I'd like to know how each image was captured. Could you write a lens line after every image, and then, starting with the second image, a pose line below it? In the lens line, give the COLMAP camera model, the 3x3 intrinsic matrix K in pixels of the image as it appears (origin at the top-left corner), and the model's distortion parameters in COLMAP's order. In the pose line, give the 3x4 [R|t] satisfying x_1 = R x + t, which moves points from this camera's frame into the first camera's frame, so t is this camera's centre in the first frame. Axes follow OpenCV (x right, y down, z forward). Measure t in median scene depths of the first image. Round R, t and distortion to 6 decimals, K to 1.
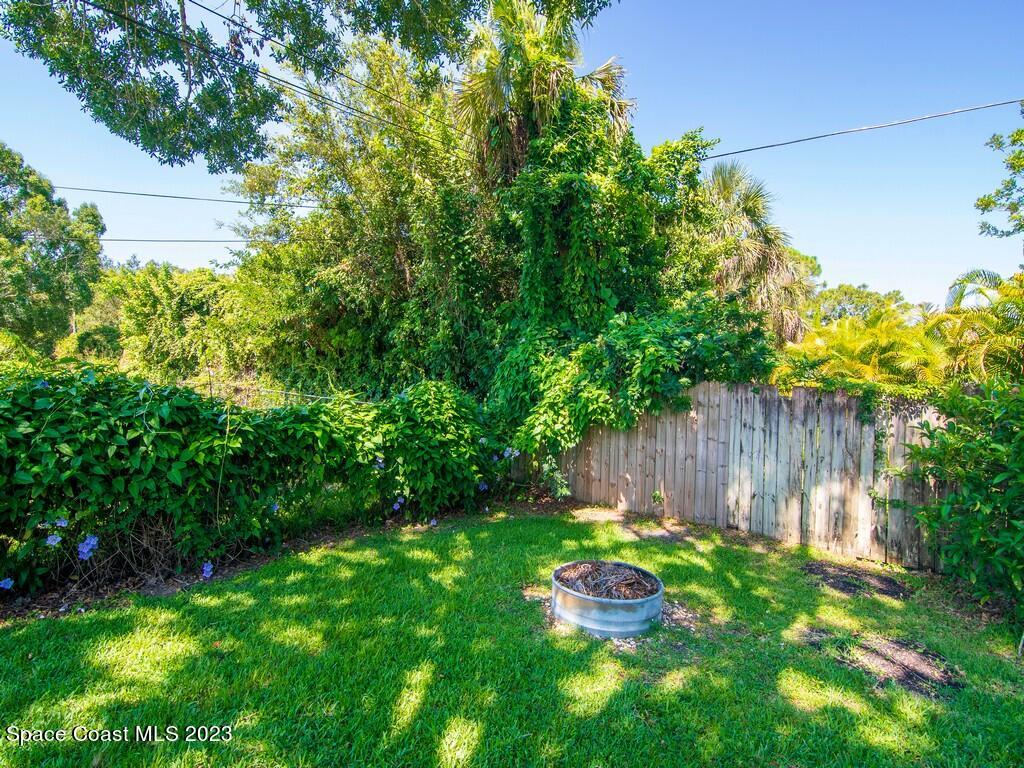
lens RADIAL K [[506.2, 0, 505.3], [0, 506.2, 380.9], [0, 0, 1]] dist [-0.000296, 0.000924]
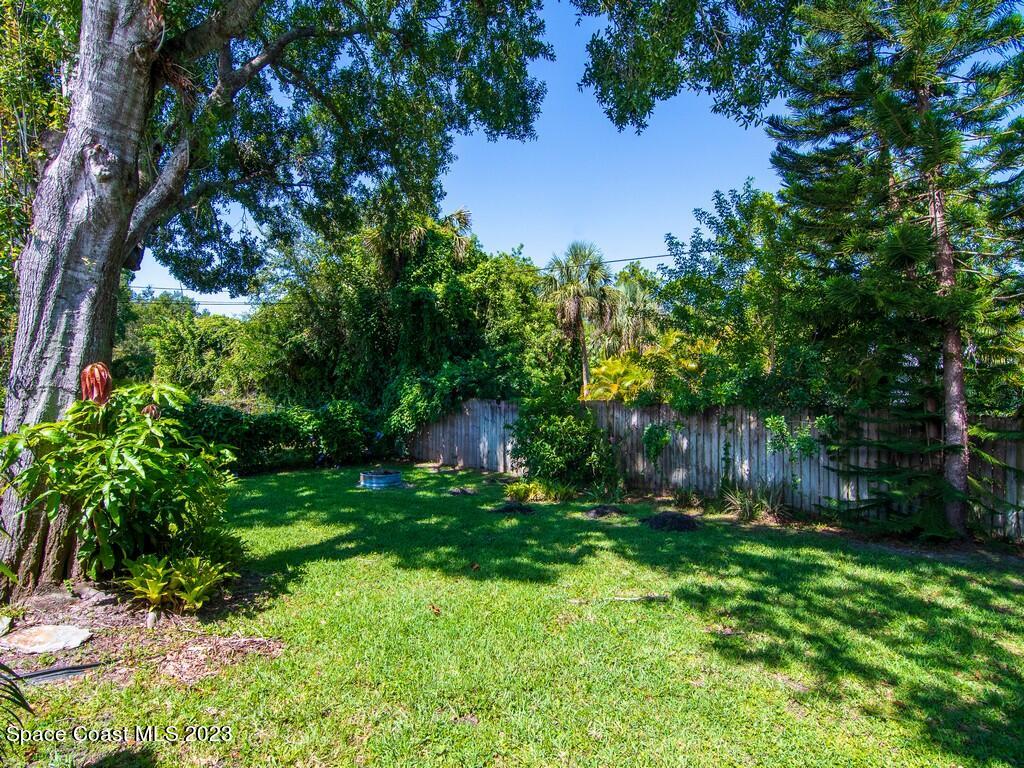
lens RADIAL K [[499.5, 0, 506.4], [0, 499.5, 381.0], [0, 0, 1]] dist [-0.002853, -0.007732]
pose [[0.999835, -0.017254, 0.005611, 0.337315], [0.017348, 0.999701, -0.017246, -0.020155], [-0.005312, 0.017341, 0.999836, -0.670404]]
